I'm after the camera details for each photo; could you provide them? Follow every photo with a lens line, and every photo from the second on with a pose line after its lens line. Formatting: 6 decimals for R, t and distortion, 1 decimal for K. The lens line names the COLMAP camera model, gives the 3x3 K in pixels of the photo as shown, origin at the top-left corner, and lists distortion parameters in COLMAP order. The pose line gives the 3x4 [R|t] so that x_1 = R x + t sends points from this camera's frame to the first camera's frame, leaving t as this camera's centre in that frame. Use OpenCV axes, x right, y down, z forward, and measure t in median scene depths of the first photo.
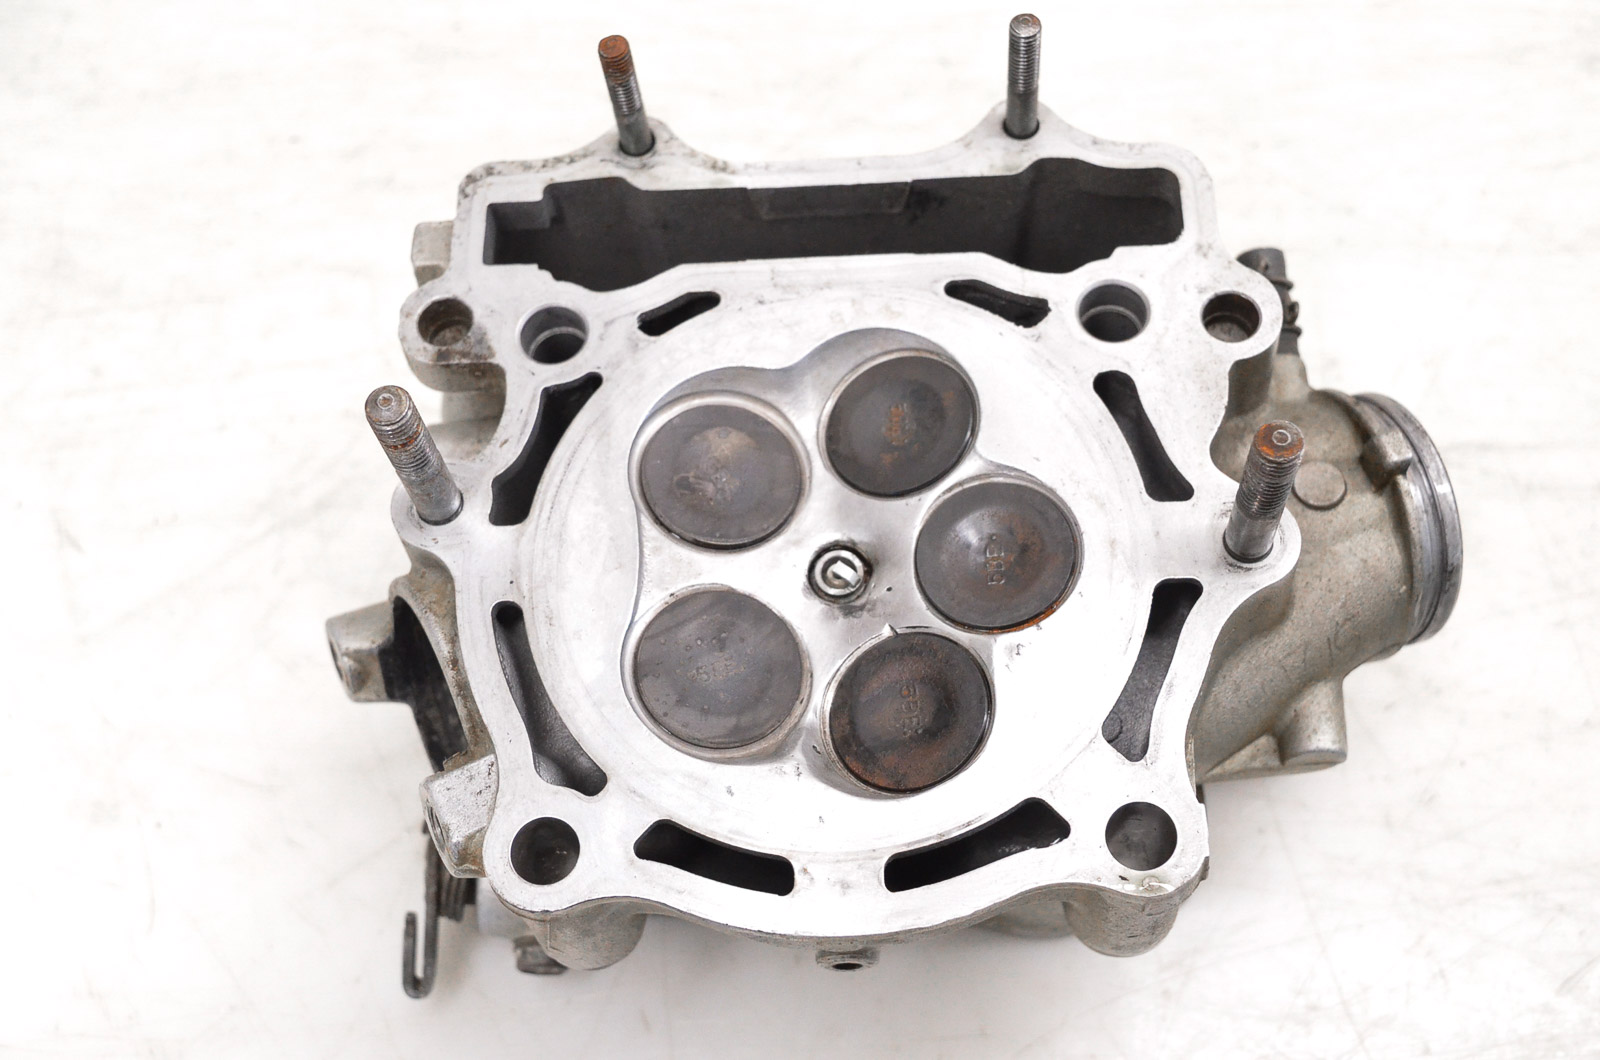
lens RADIAL K [[1859.6, 0, 800.0], [0, 1859.6, 530.0], [0, 0, 1]] dist [-0.063793, 0.020716]
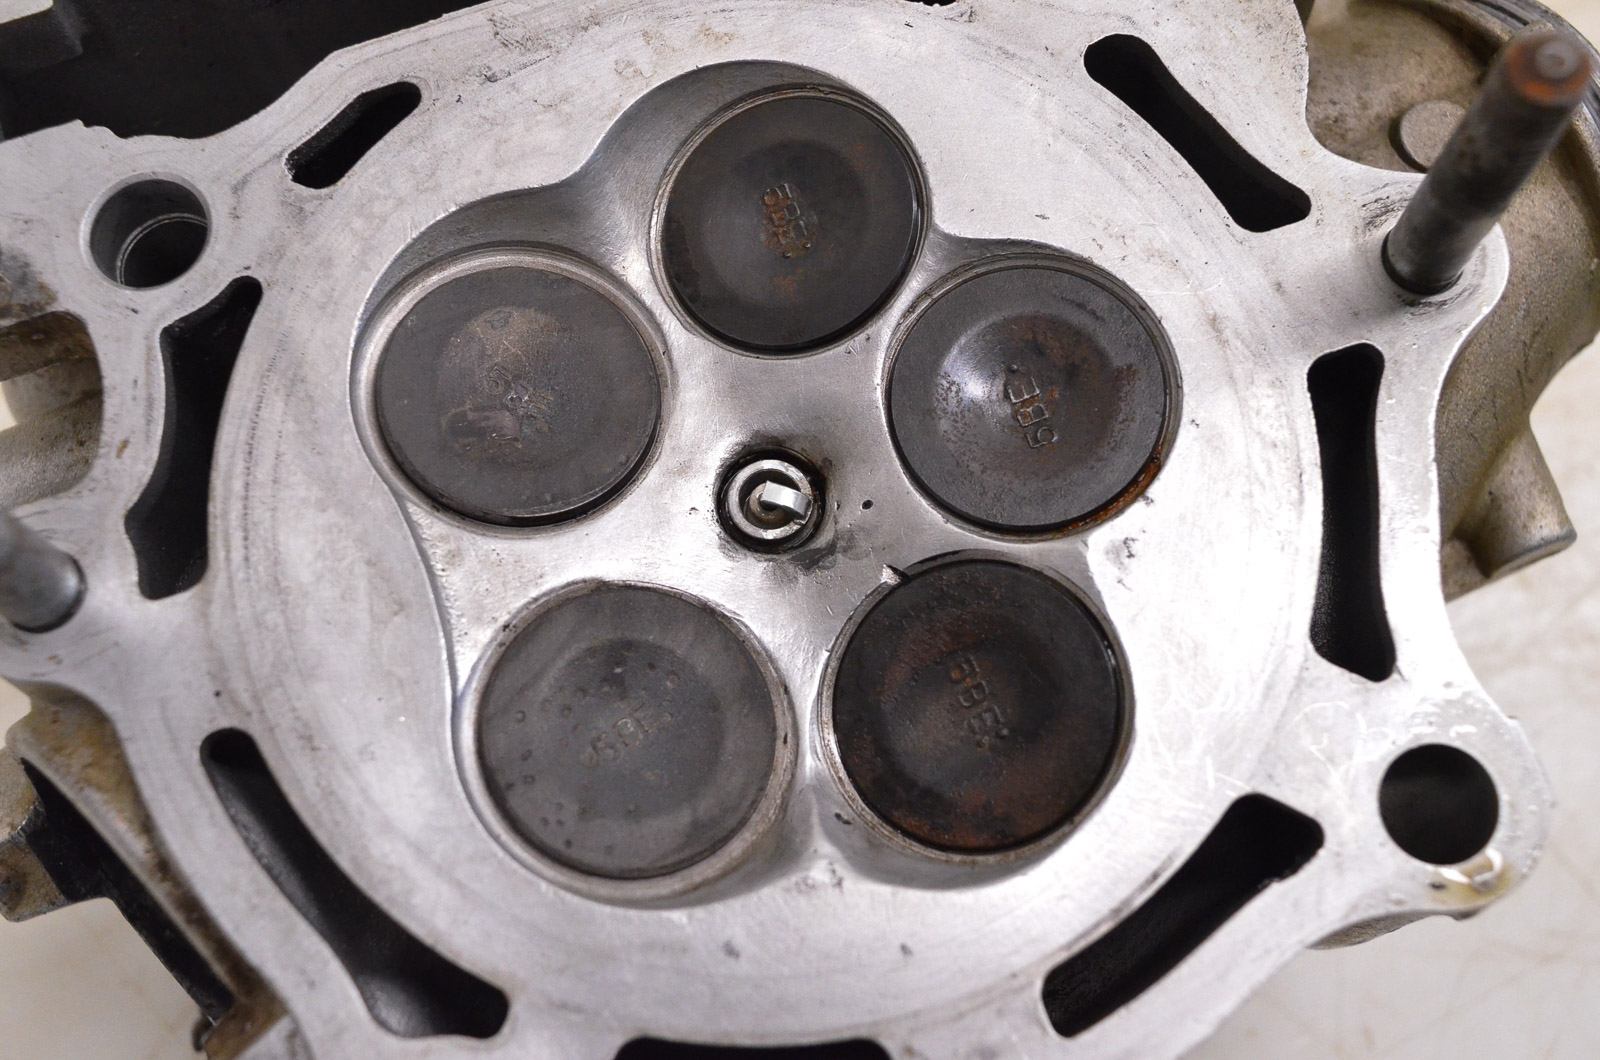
lens RADIAL K [[1859.6, 0, 800.0], [0, 1859.6, 530.0], [0, 0, 1]] dist [-0.063793, 0.020716]
pose [[0.944946, -0.292277, 0.147146, -0.057677], [0.272149, 0.951638, 0.142550, -0.047596], [-0.181693, -0.094656, 0.978789, 0.429969]]
